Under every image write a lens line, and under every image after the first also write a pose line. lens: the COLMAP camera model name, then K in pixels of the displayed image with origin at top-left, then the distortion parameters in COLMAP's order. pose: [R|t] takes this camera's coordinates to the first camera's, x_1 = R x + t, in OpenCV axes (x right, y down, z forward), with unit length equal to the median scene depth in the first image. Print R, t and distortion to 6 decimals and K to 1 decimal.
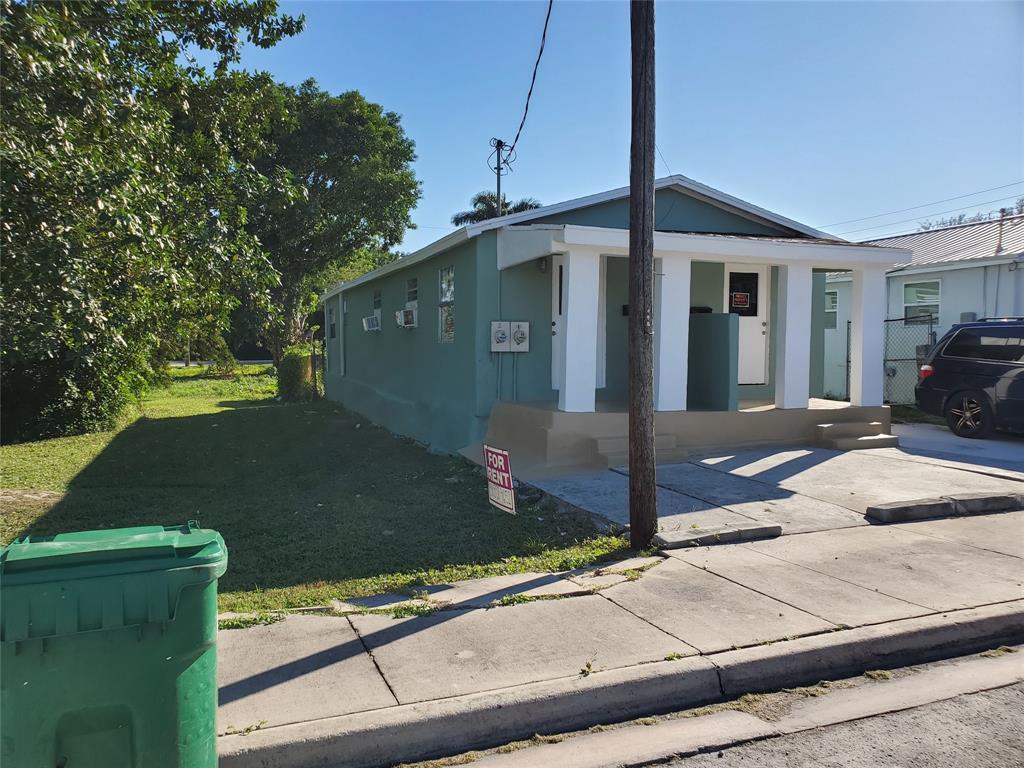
lens RADIAL K [[788.1, 0, 512.0], [0, 788.1, 384.0], [0, 0, 1]] dist [0.011330, -0.002360]
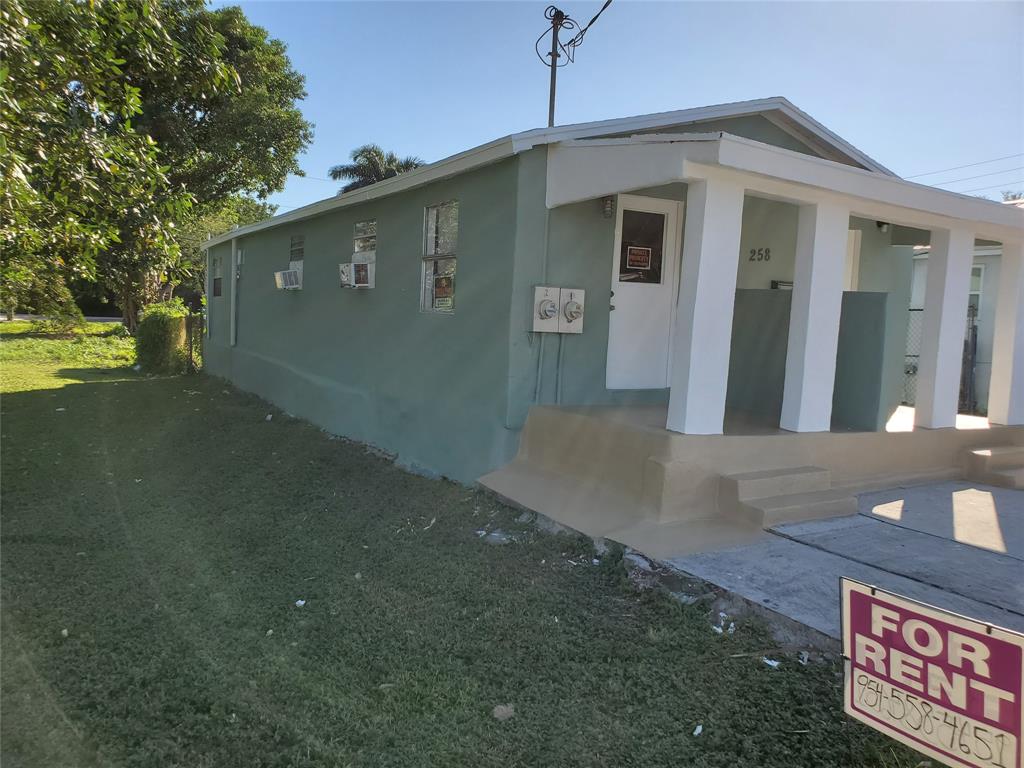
lens RADIAL K [[789.7, 0, 507.9], [0, 789.7, 369.8], [0, 0, 1]] dist [-0.080326, 0.148417]
pose [[0.983058, 0.033625, 0.180182, -0.086547], [-0.037473, 0.999136, 0.017993, -0.010551], [-0.179421, -0.024440, 0.983469, 0.185875]]
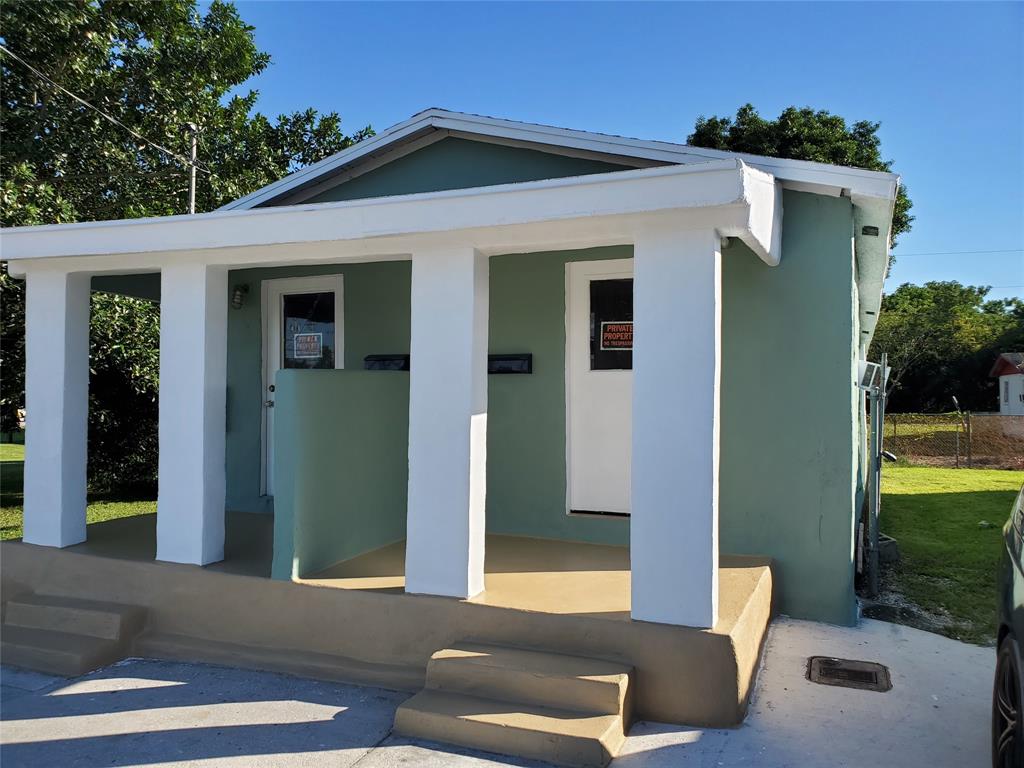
lens RADIAL K [[788.1, 0, 512.0], [0, 788.1, 384.0], [0, 0, 1]] dist [0.011330, -0.002360]
pose [[0.717385, 0.000548, -0.696677, 0.306324], [-0.046594, 0.997798, -0.047194, -0.028380], [0.695117, 0.066317, 0.715831, 0.330439]]
